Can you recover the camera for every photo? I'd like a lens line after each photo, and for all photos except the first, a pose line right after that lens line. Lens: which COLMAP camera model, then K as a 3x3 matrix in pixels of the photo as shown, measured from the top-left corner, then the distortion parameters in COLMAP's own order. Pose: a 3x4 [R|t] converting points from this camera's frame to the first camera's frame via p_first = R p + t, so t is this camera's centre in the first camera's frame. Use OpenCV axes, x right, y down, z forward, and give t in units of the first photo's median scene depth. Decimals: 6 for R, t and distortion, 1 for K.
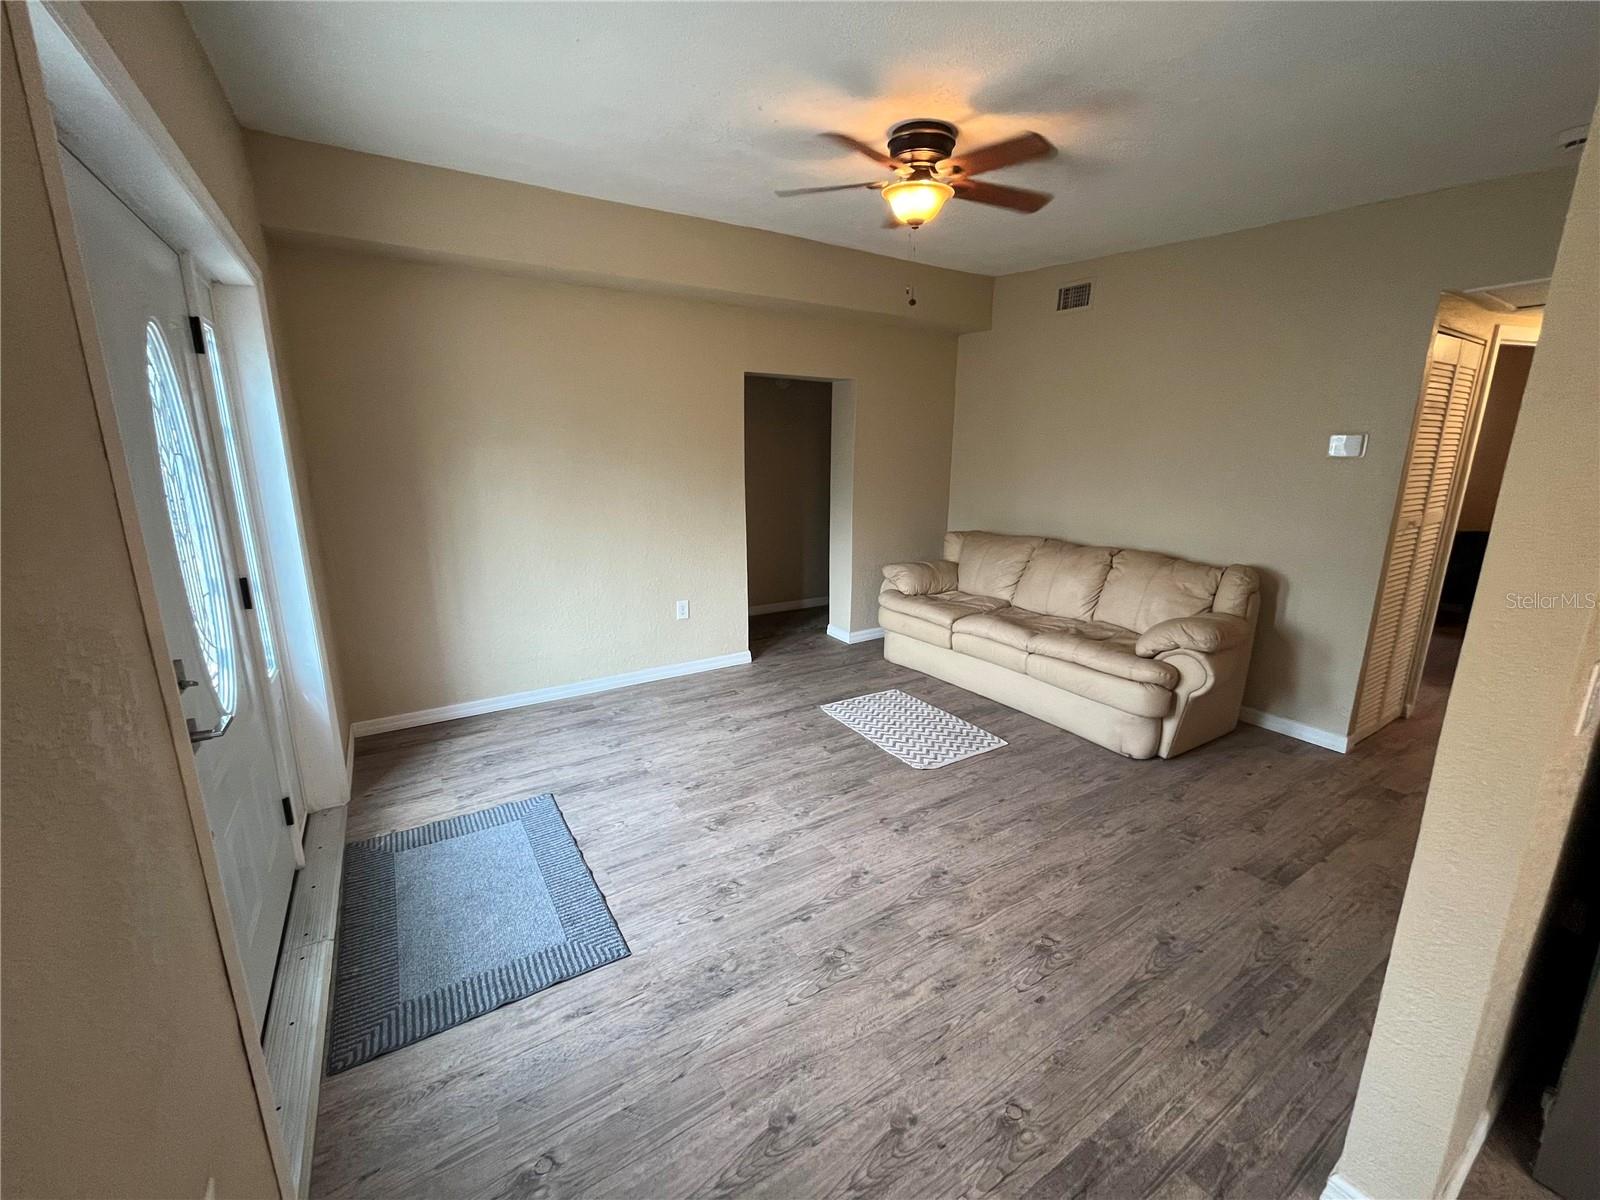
lens RADIAL K [[646.9, 0, 795.4], [0, 646.9, 600.3], [0, 0, 1]] dist [-0.002302, -0.000126]
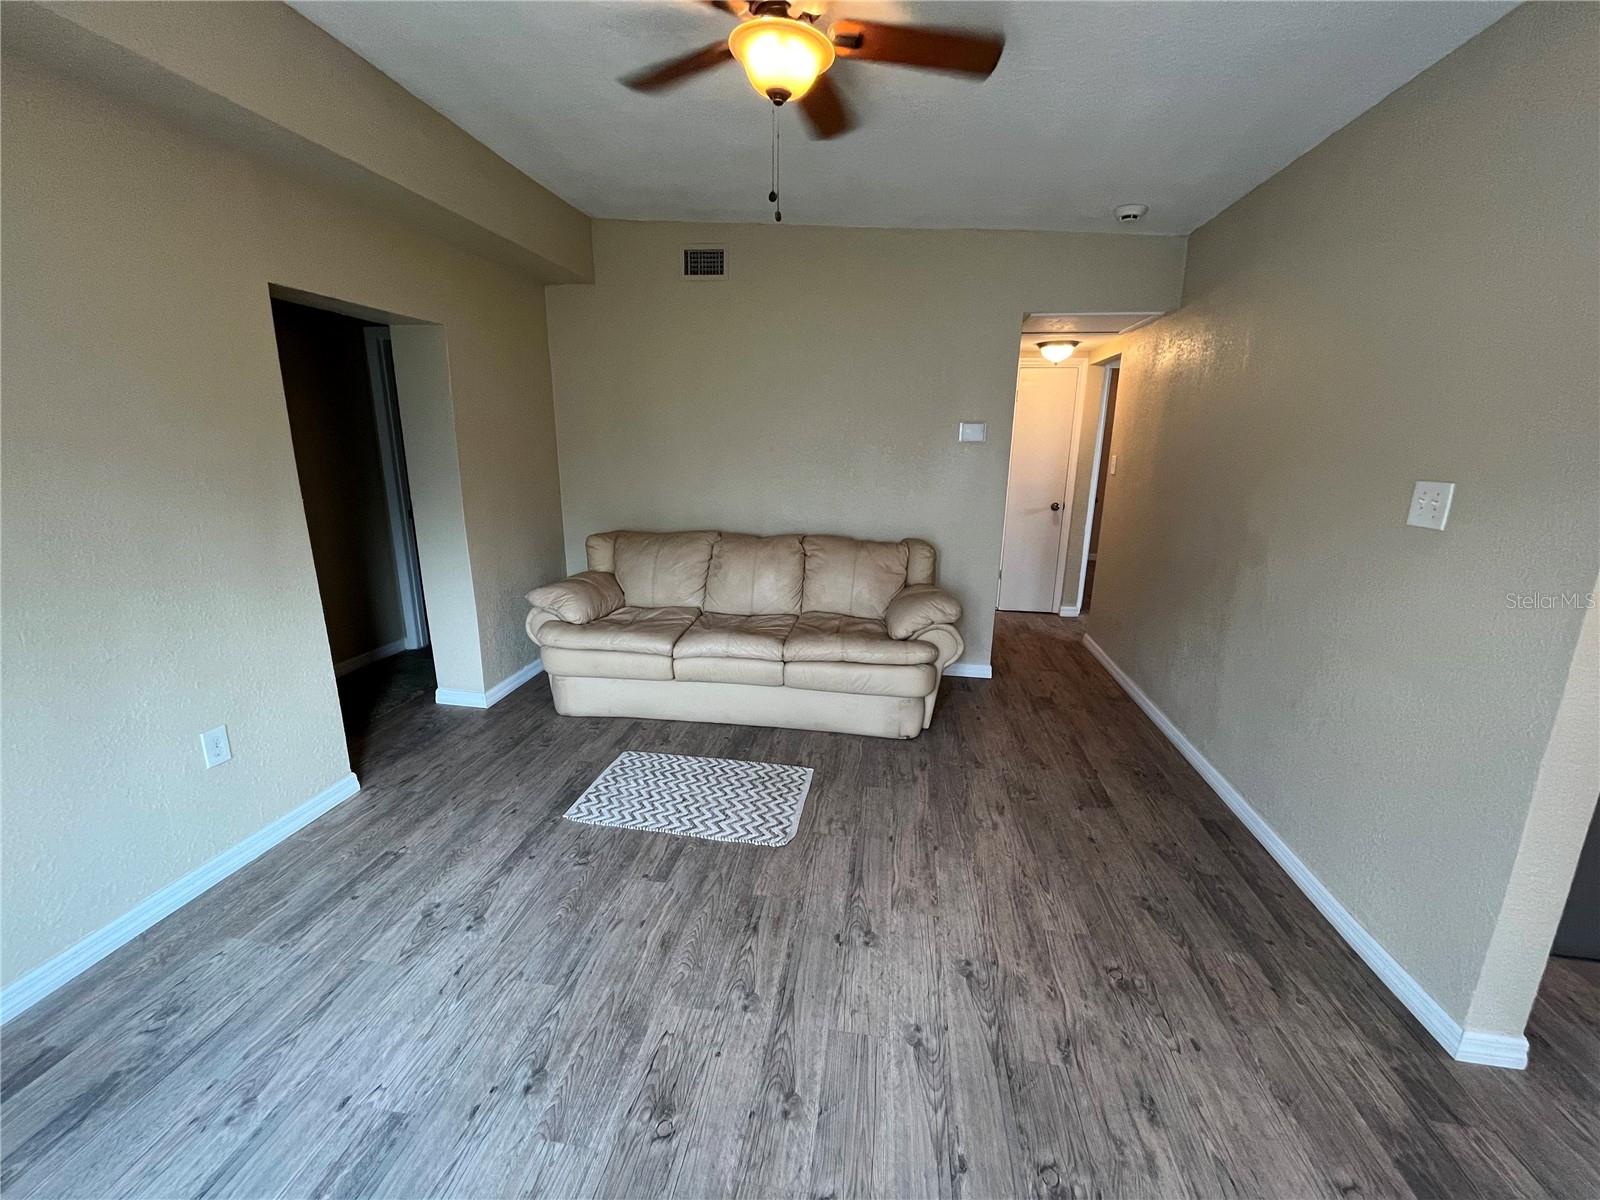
lens RADIAL K [[646.9, 0, 795.4], [0, 646.9, 600.3], [0, 0, 1]] dist [-0.002302, -0.000126]
pose [[0.654531, -0.179346, 0.734455, -0.270566], [0.161049, 0.982234, 0.096328, -0.086333], [-0.738683, 0.055234, 0.671786, 0.384999]]
